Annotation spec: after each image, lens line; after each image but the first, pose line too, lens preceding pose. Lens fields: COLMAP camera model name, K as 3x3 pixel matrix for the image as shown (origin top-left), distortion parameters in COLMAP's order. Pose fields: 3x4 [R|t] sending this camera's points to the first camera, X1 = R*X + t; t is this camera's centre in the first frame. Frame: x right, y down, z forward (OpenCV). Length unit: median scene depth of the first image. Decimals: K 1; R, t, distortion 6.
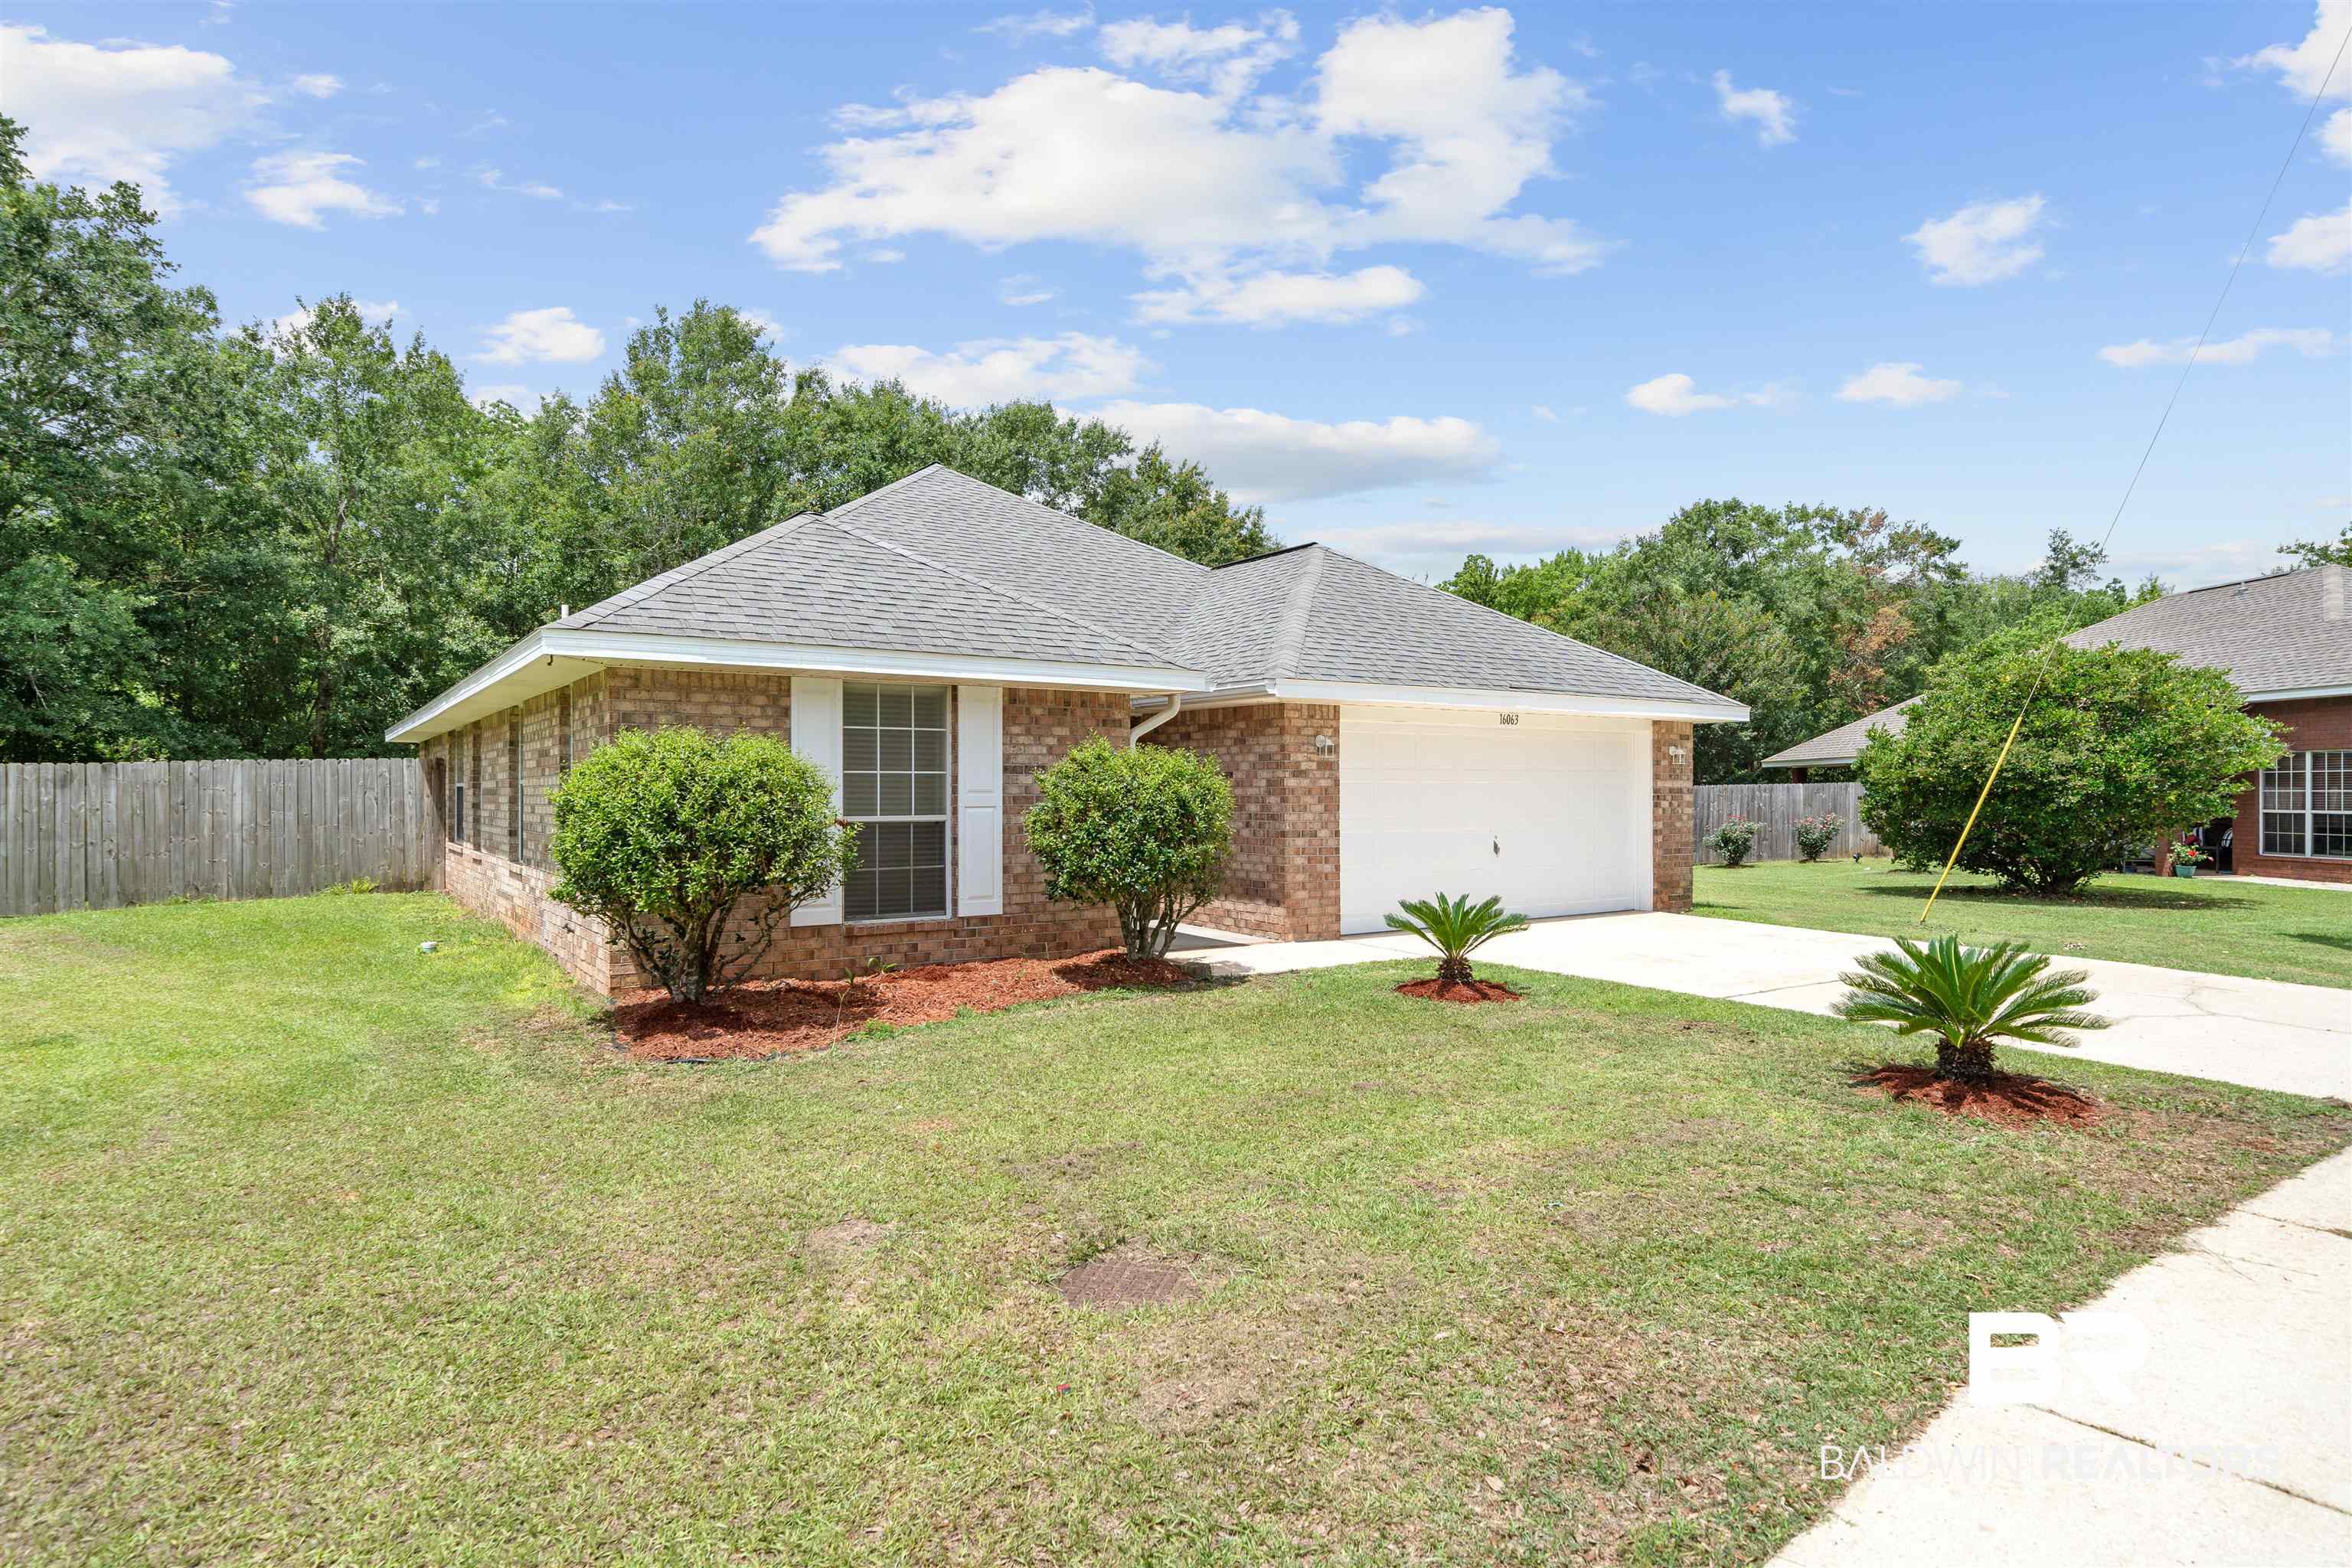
lens RADIAL K [[1269.0, 0, 1190.7], [0, 1269.0, 783.9], [0, 0, 1]] dist [0.001288, 0.000456]
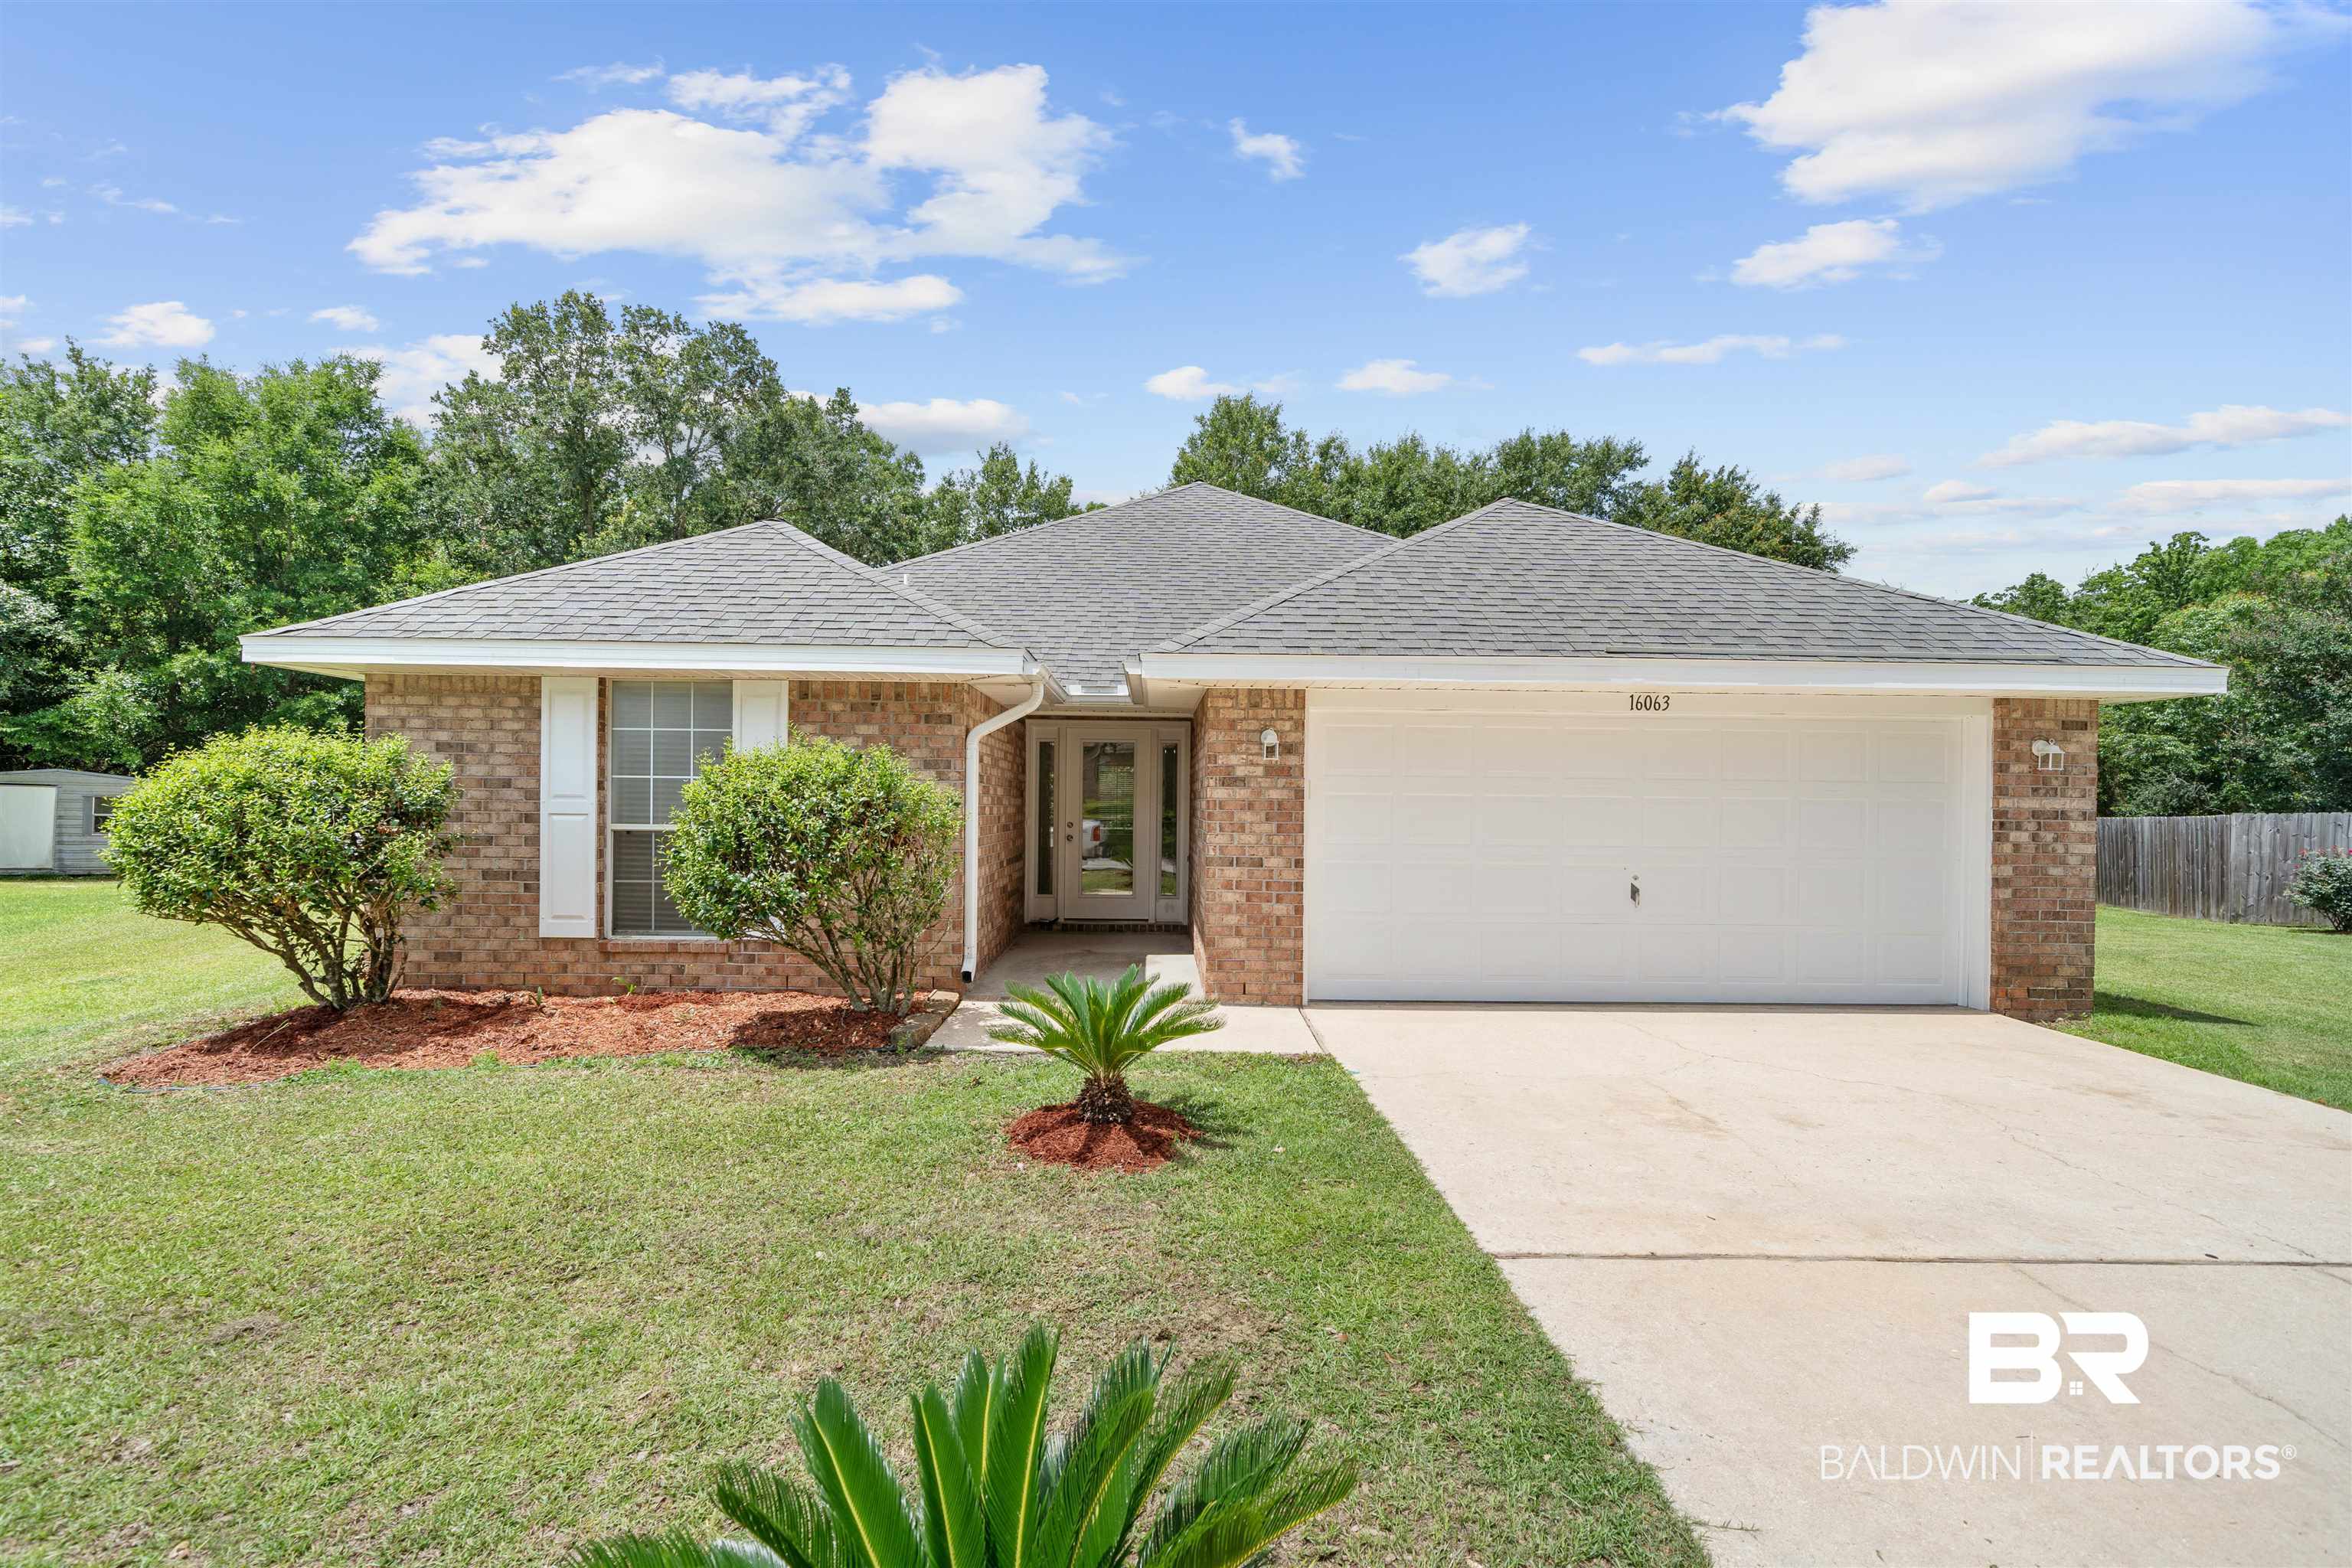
lens RADIAL K [[1038.0, 0, 1175.4], [0, 1038.0, 798.8], [0, 0, 1]] dist [0.000197, -0.000445]
pose [[0.833309, 0.010829, -0.552702, 0.400513], [-0.009767, 0.999940, 0.004866, -0.000610], [0.552722, 0.001343, 0.833365, 0.471953]]
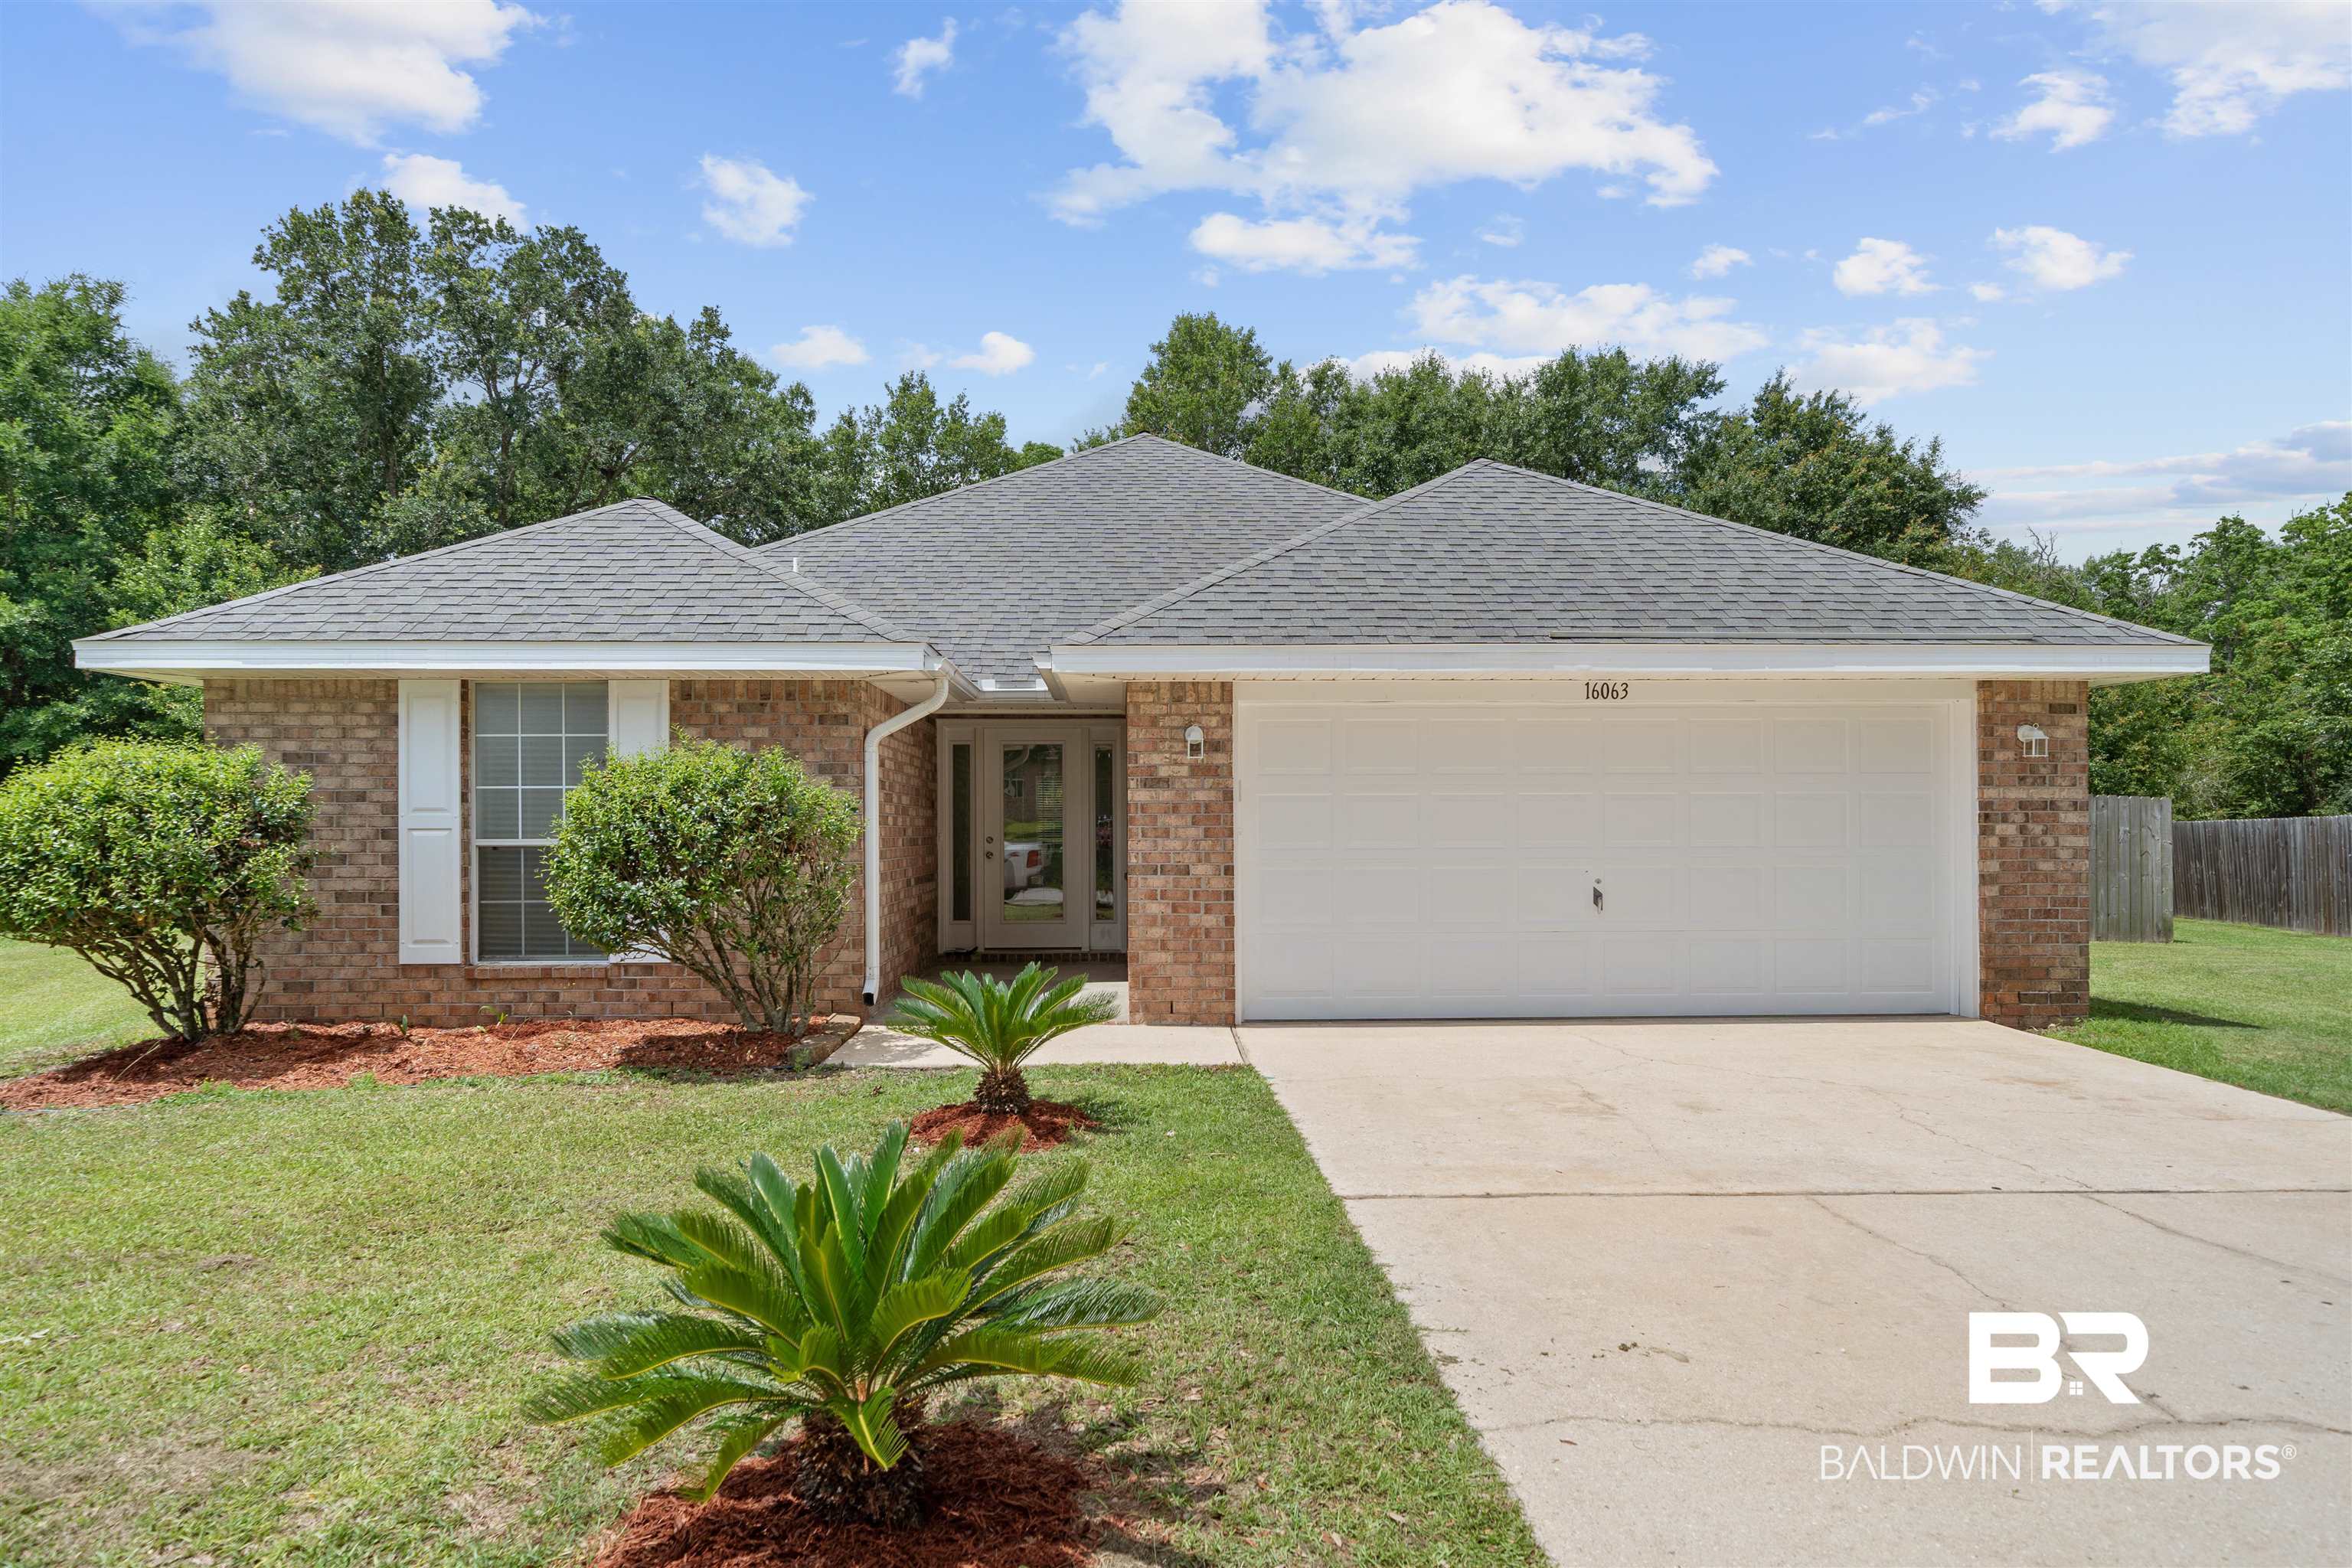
lens RADIAL K [[1365.2, 0, 1176.6], [0, 1365.2, 812.6], [0, 0, 1]] dist [0.001594, 0.000617]
pose [[0.842661, -0.006140, -0.538409, 0.500770], [0.005991, 0.999980, -0.002028, 0.009824], [0.538411, -0.001517, 0.842681, 0.380338]]
